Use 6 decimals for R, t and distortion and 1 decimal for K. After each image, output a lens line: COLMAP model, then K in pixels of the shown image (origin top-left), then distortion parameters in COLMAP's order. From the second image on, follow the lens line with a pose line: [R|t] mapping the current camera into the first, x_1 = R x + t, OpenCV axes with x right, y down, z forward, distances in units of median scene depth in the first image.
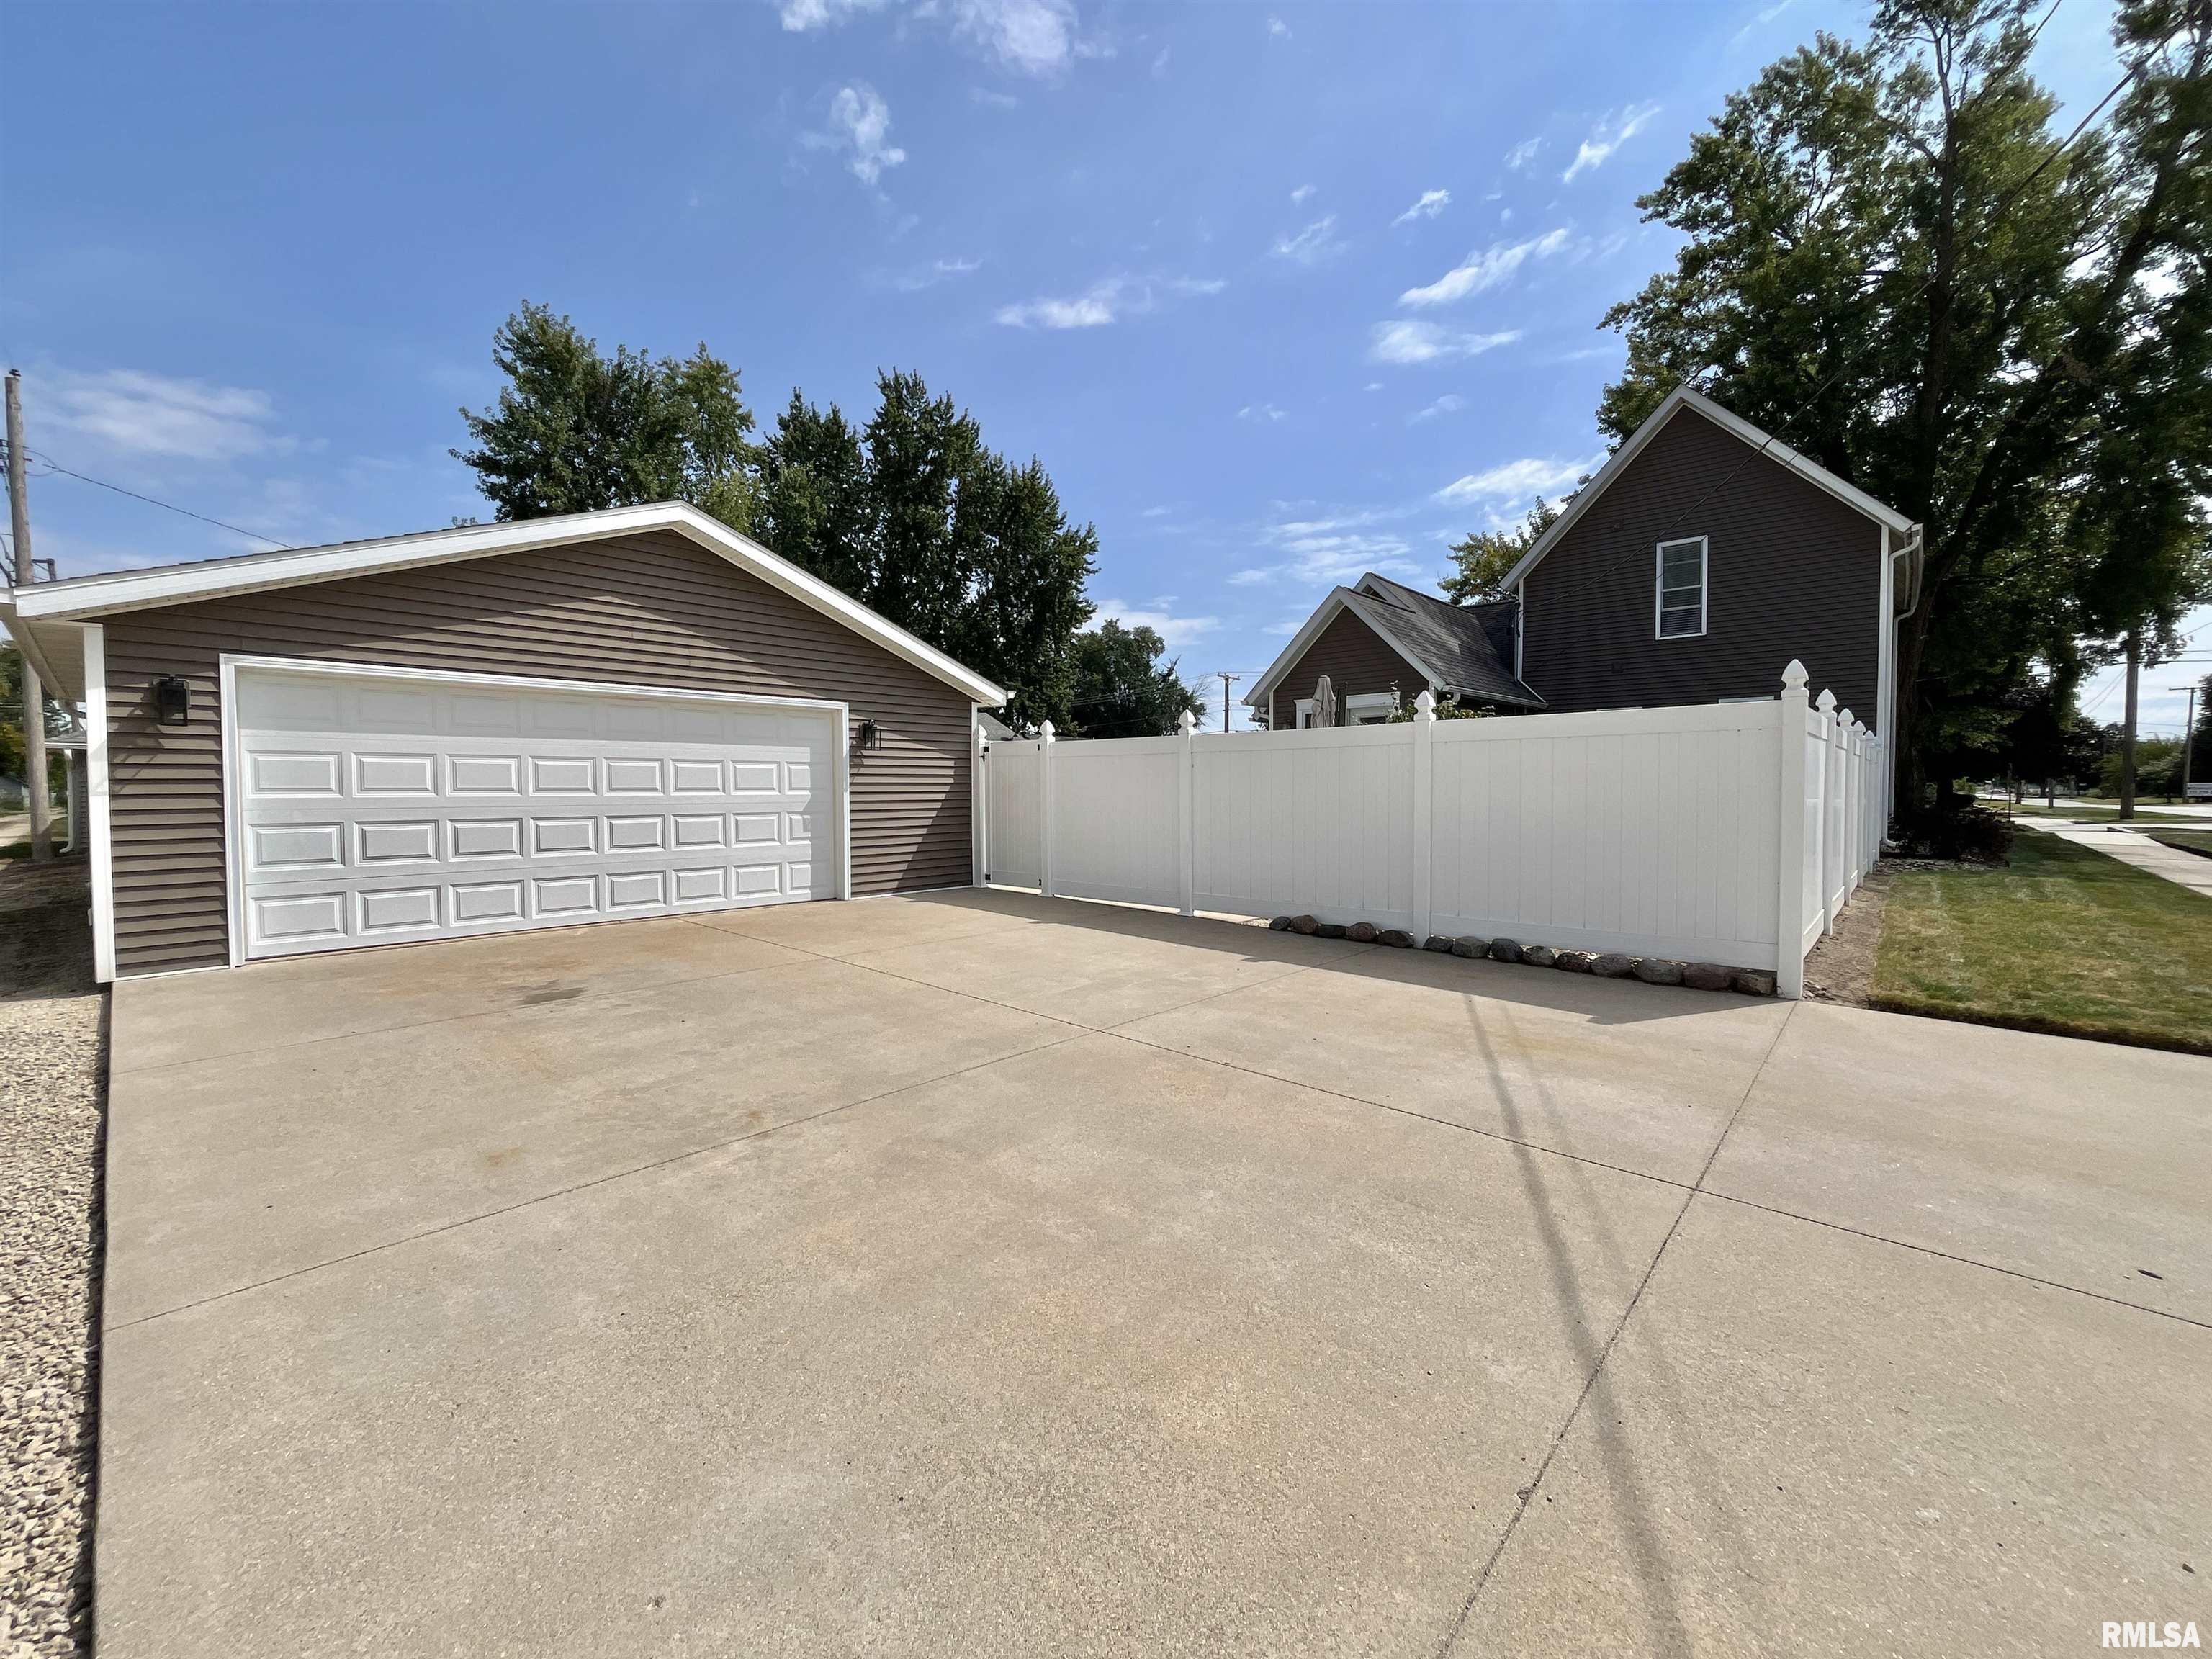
lens RADIAL K [[890.6, 0, 1107.2], [0, 890.6, 825.8], [0, 0, 1]] dist [-0.003035, 0.000587]
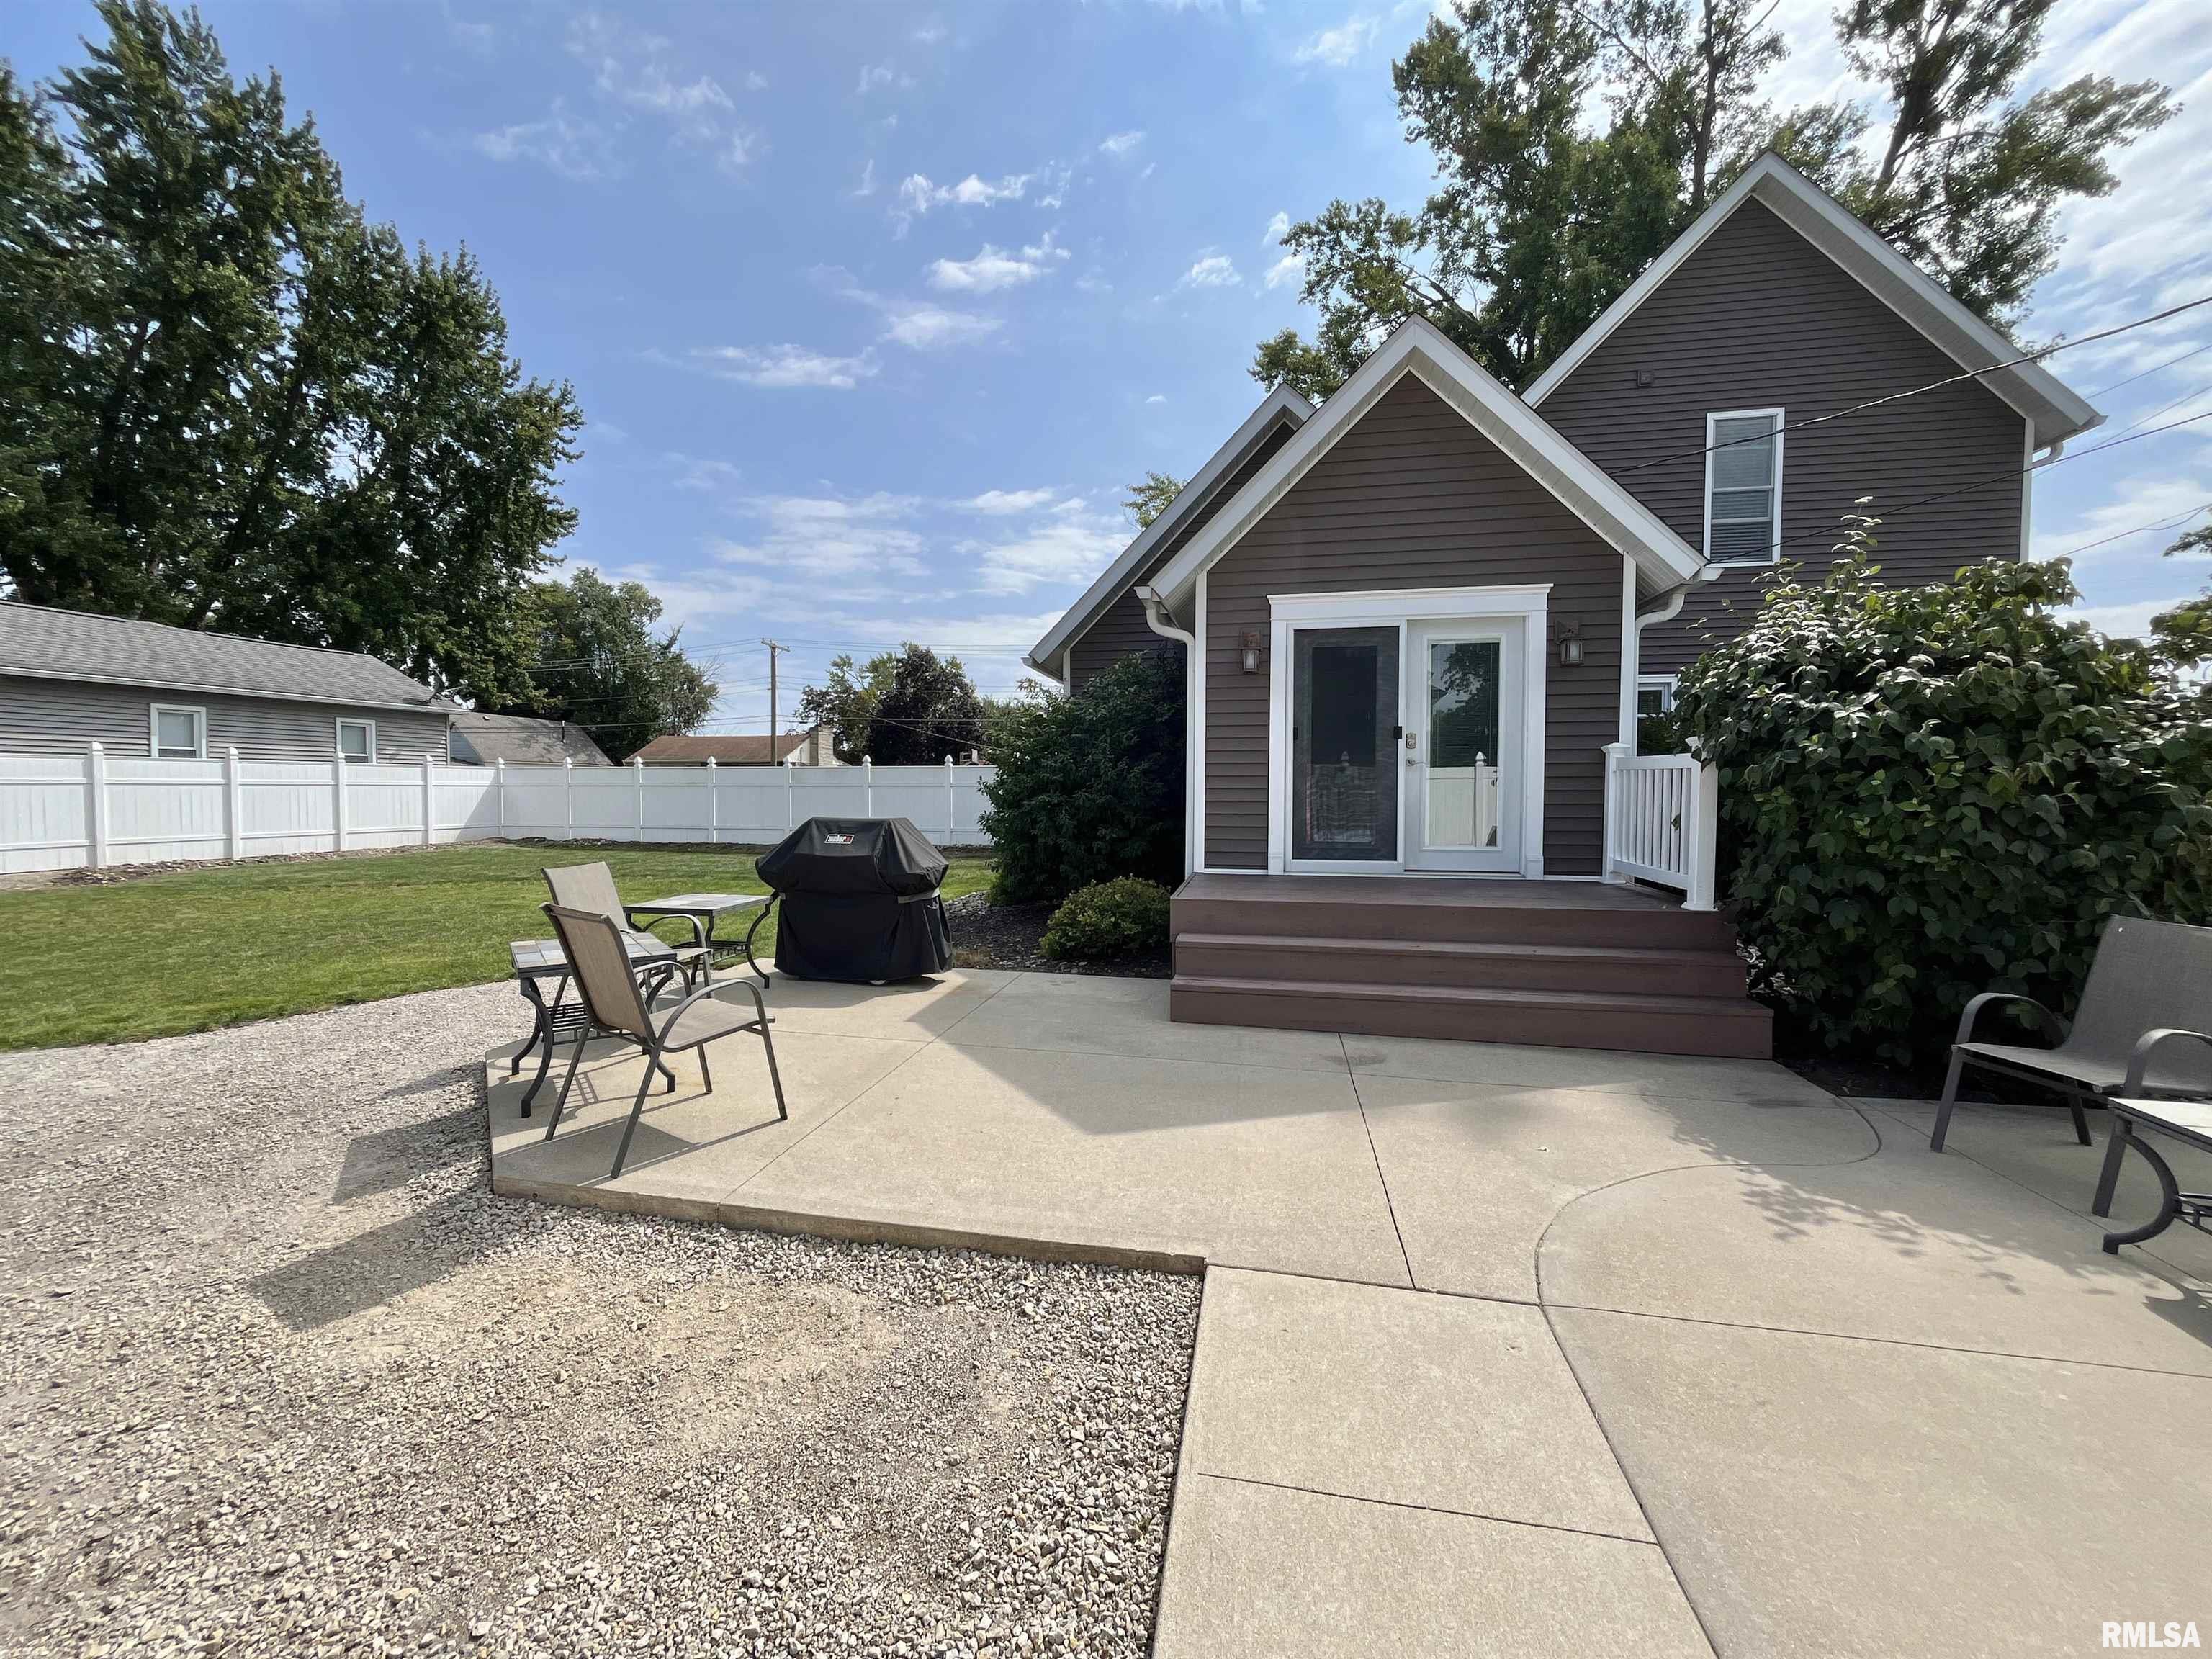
lens RADIAL K [[890.6, 0, 1090.2], [0, 890.6, 842.5], [0, 0, 1]] dist [-0.003035, 0.000587]
pose [[0.863264, -0.009248, 0.504668, -0.020228], [0.001048, 0.999863, 0.016530, -0.011095], [-0.504752, -0.013740, 0.863155, 0.233827]]
